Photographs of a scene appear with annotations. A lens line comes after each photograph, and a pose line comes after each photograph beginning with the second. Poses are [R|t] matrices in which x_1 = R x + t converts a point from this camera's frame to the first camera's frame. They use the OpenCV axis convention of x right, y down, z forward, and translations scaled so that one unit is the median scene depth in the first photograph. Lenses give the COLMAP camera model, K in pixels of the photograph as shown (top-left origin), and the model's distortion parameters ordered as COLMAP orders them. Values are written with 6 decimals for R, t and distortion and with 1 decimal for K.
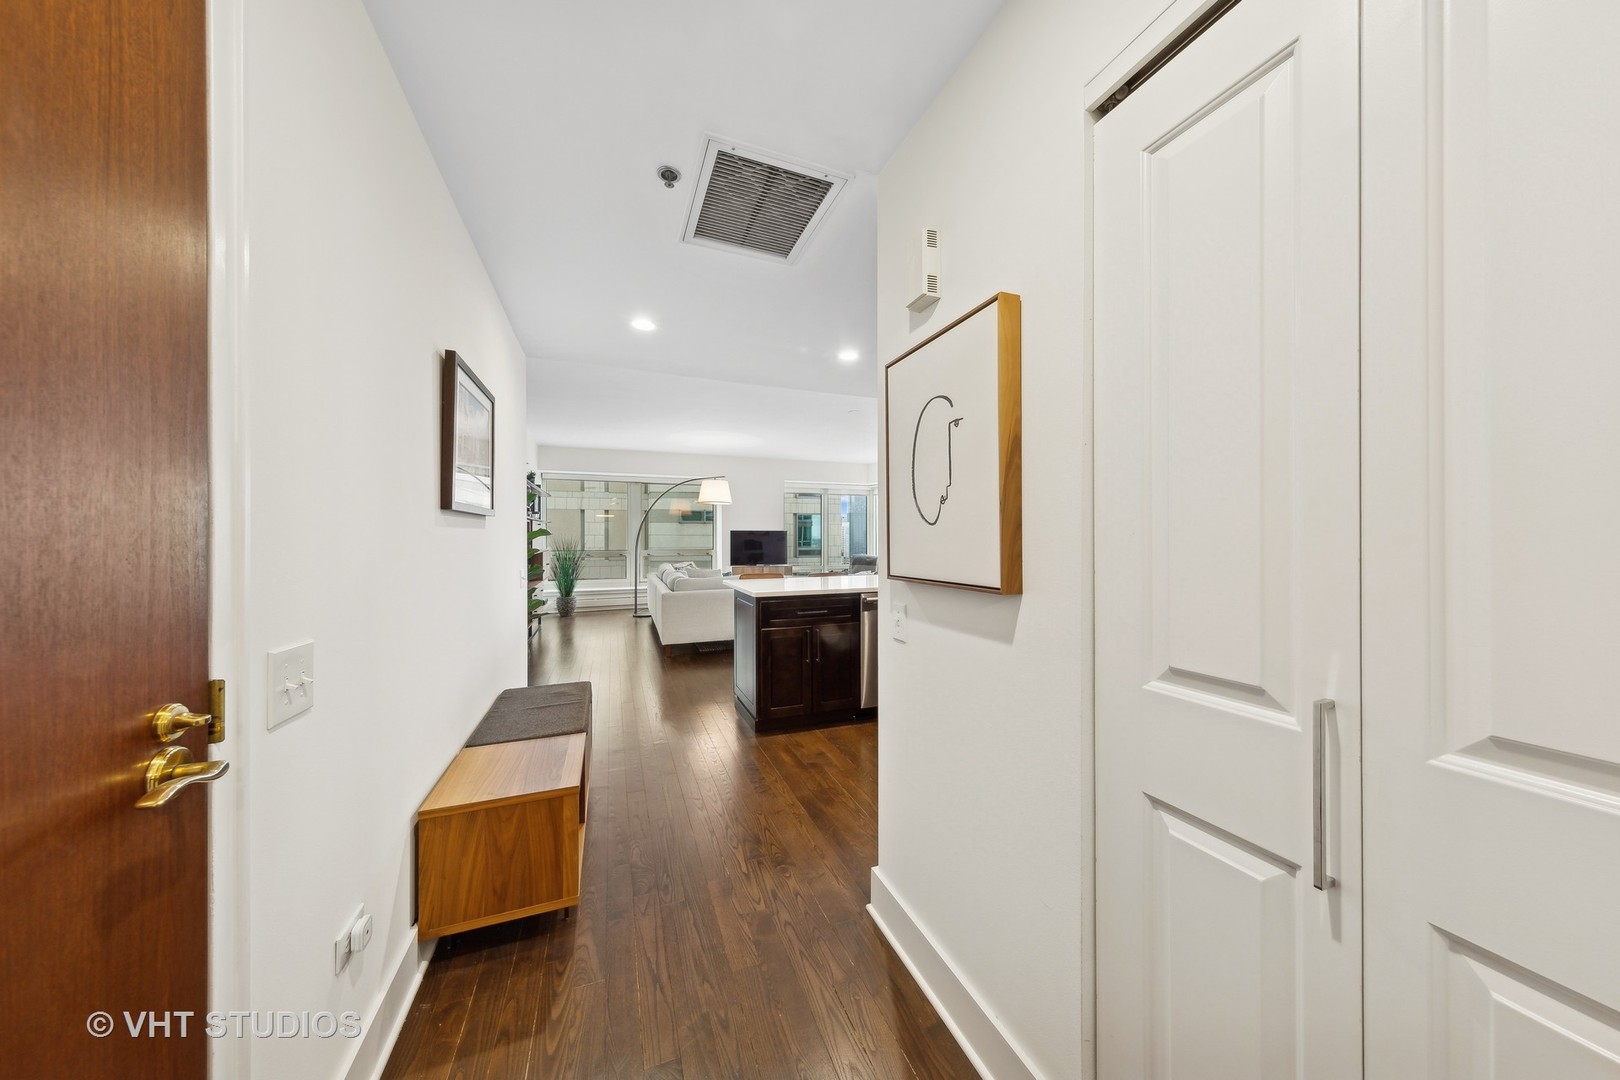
lens RADIAL K [[515.9, 0, 813.1], [0, 515.9, 544.2], [0, 0, 1]] dist [-0.000041, 0.000073]
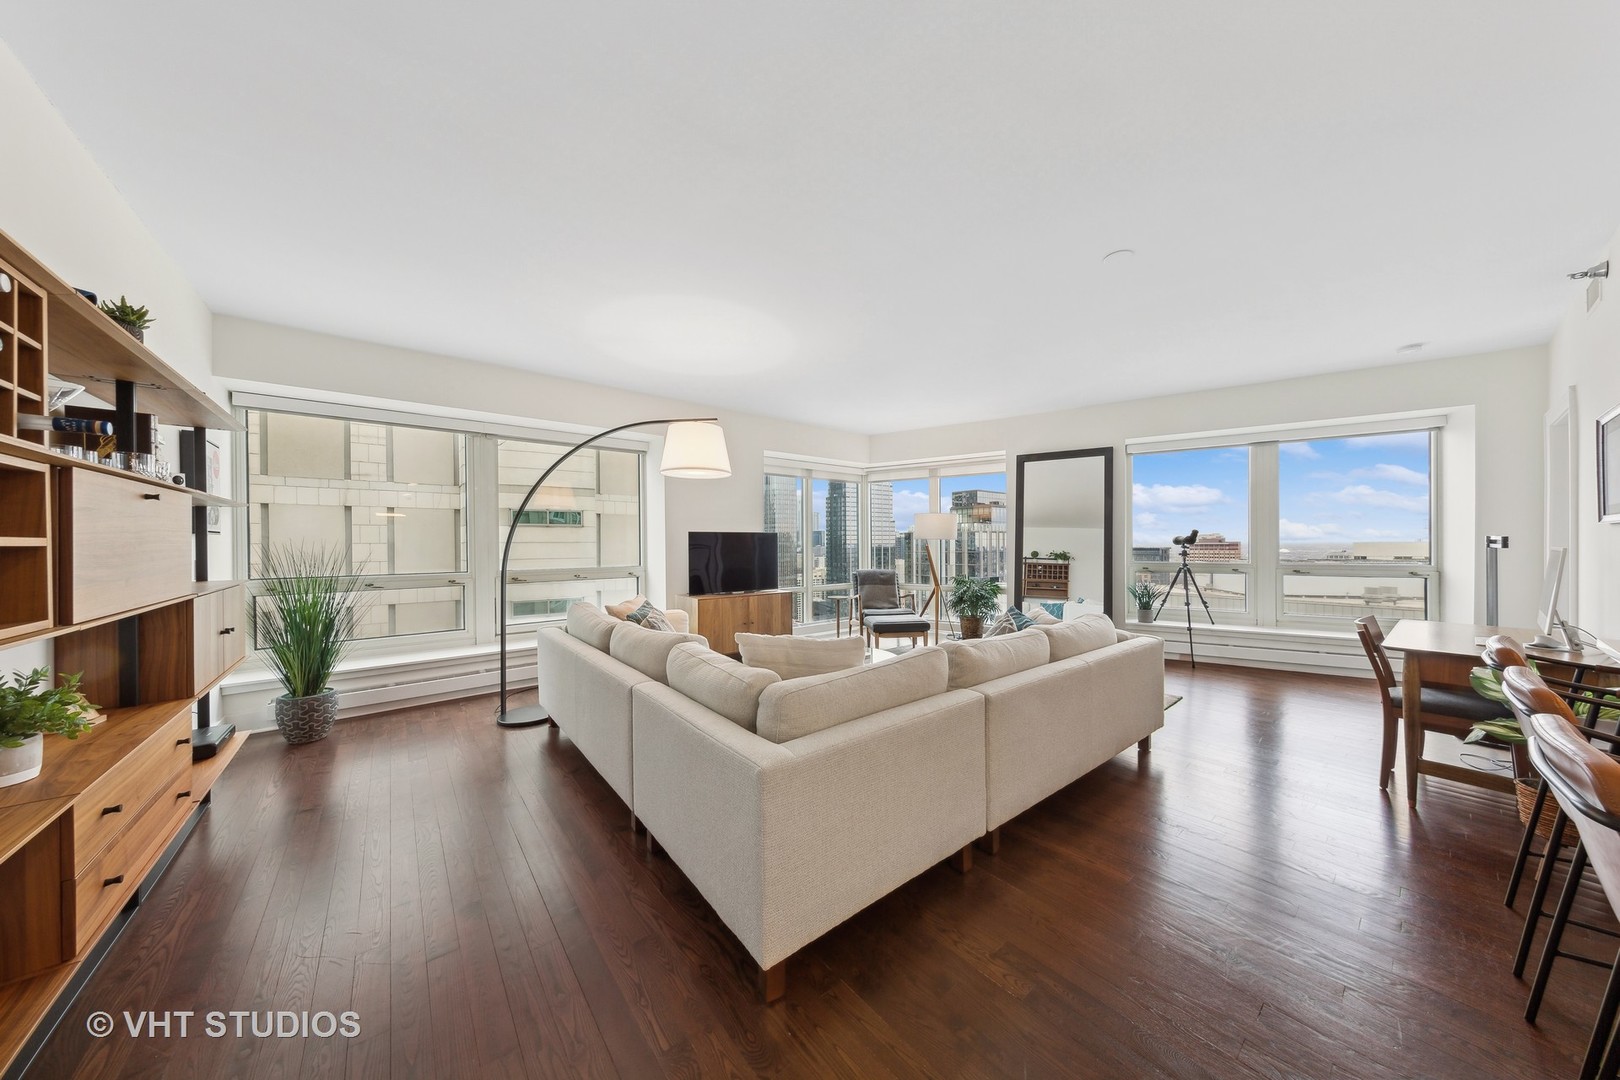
lens RADIAL K [[509.3, 0, 812.4], [0, 509.3, 544.5], [0, 0, 1]] dist [0.006587, 0.000009]
pose [[0.949599, -0.007395, 0.313380, -0.219864], [0.011060, 0.999890, -0.009918, -0.004771], [-0.313272, 0.012884, 0.949576, 0.476341]]
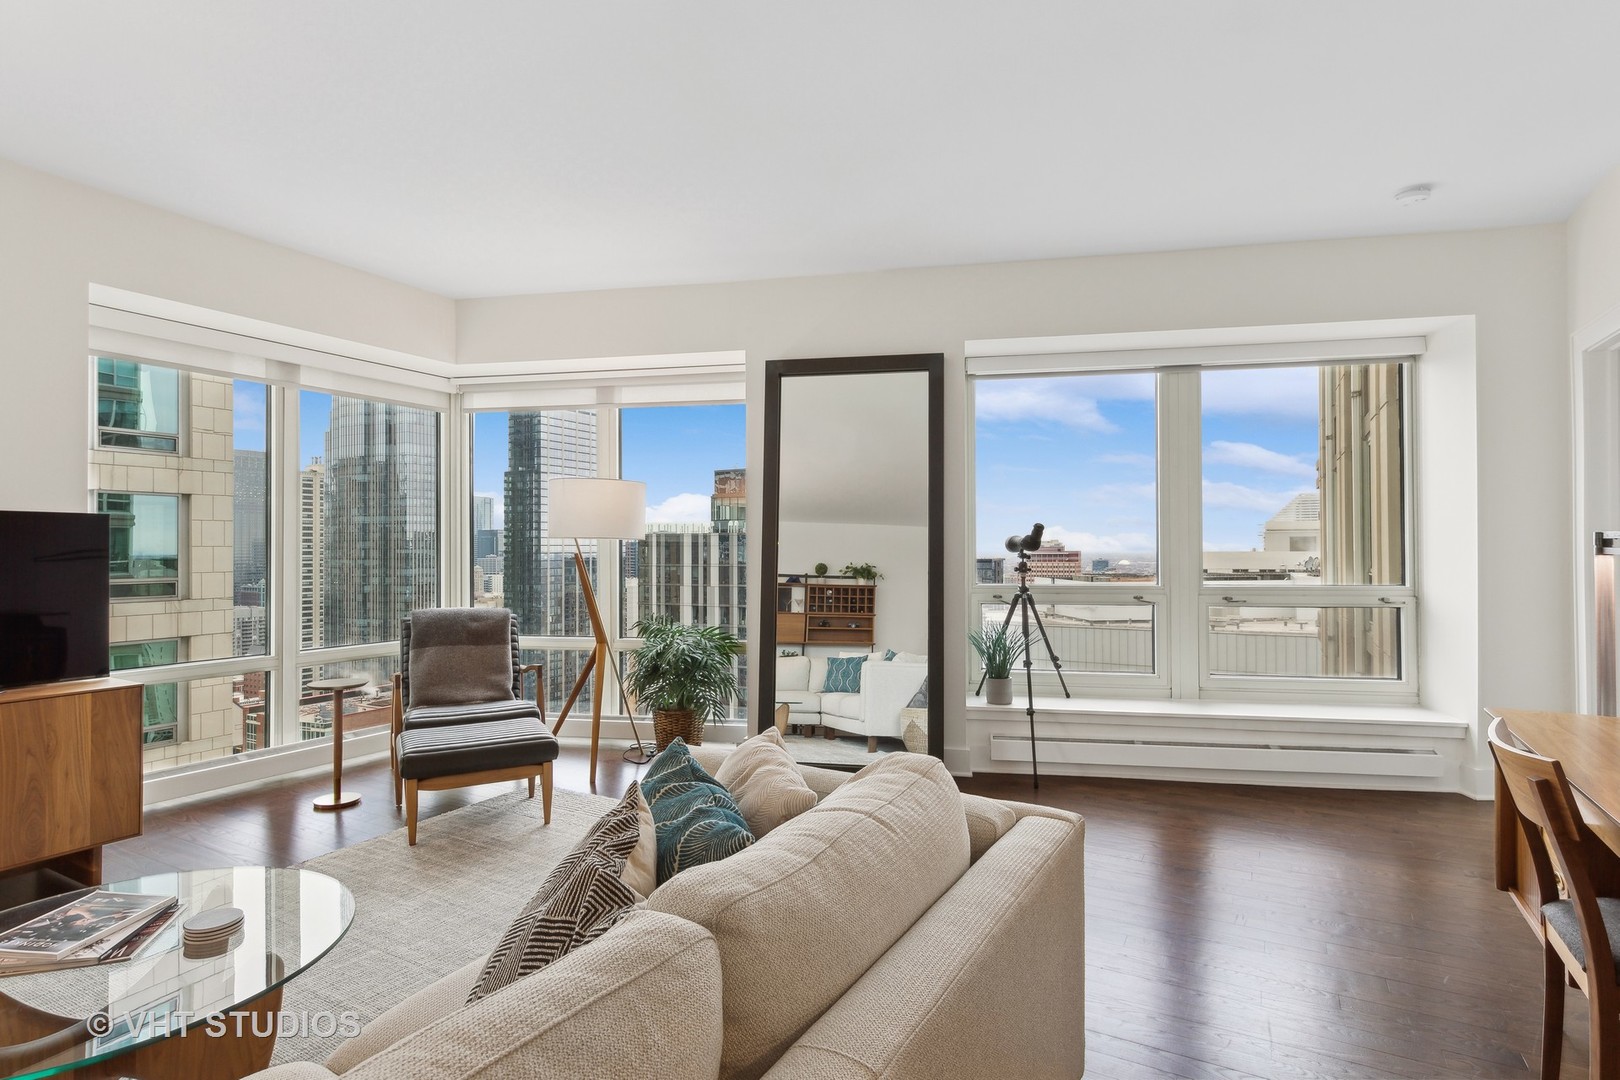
lens RADIAL K [[824.4, 0, 810.0], [0, 824.4, 540.0], [0, 0, 1]] dist [0.001100, 0.000637]
pose [[0.765583, 0.004663, 0.643321, -0.064199], [0.012464, 0.999679, -0.022078, -0.003494], [-0.643217, 0.024921, 0.765278, 0.618833]]
